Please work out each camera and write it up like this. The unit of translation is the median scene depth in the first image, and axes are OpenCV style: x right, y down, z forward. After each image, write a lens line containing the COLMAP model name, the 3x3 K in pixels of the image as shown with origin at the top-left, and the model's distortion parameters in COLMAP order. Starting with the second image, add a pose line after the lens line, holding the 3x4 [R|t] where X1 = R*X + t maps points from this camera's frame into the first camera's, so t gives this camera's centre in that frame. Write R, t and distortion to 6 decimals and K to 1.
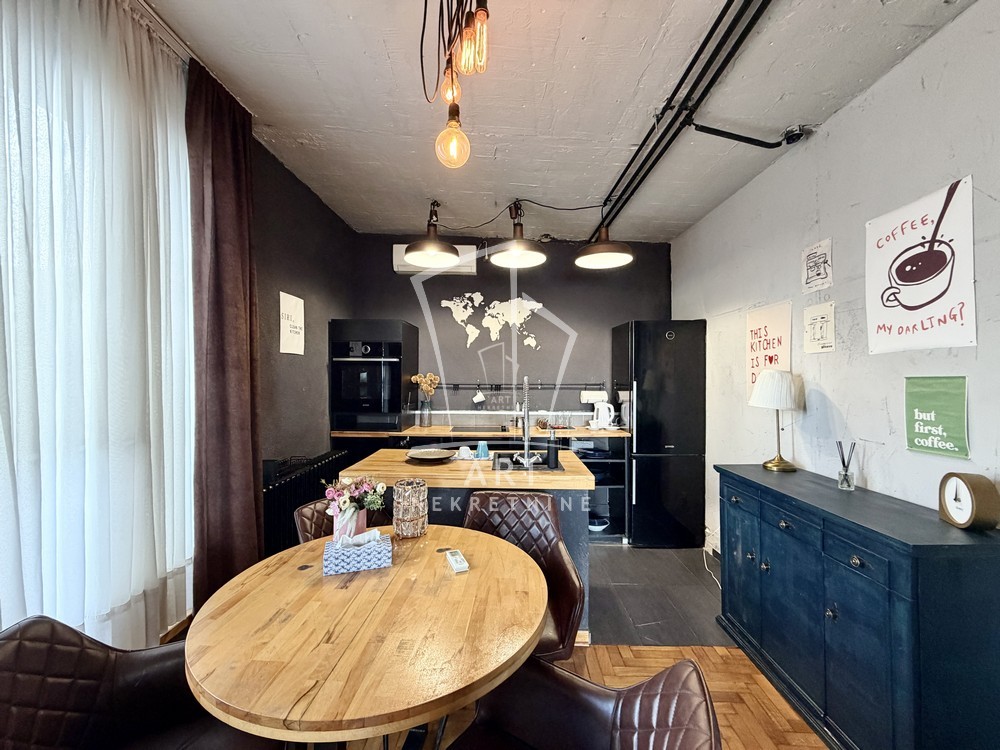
lens RADIAL K [[397.6, 0, 500.9], [0, 397.6, 377.1], [0, 0, 1]] dist [0.002106, -0.000219]
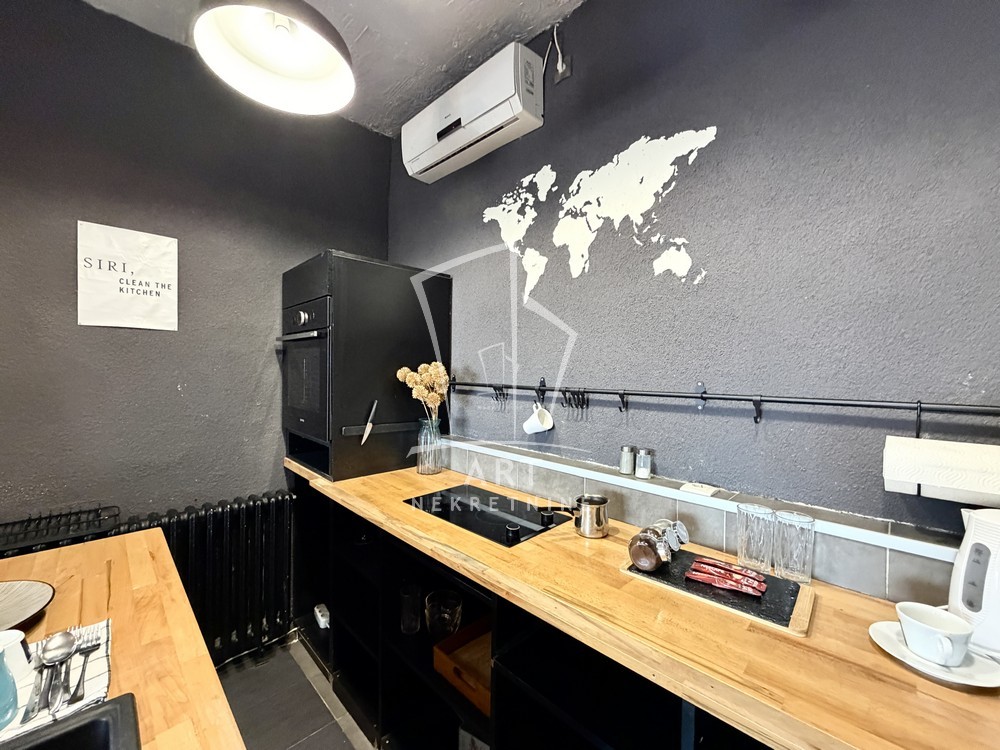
lens RADIAL K [[397.6, 0, 497.4], [0, 397.6, 376.7], [0, 0, 1]] dist [0.002106, -0.000219]
pose [[0.722257, 0.014375, -0.691475, 0.289267], [-0.006918, 0.999884, 0.013561, 0.000937], [0.691590, -0.005011, 0.722273, 0.989600]]
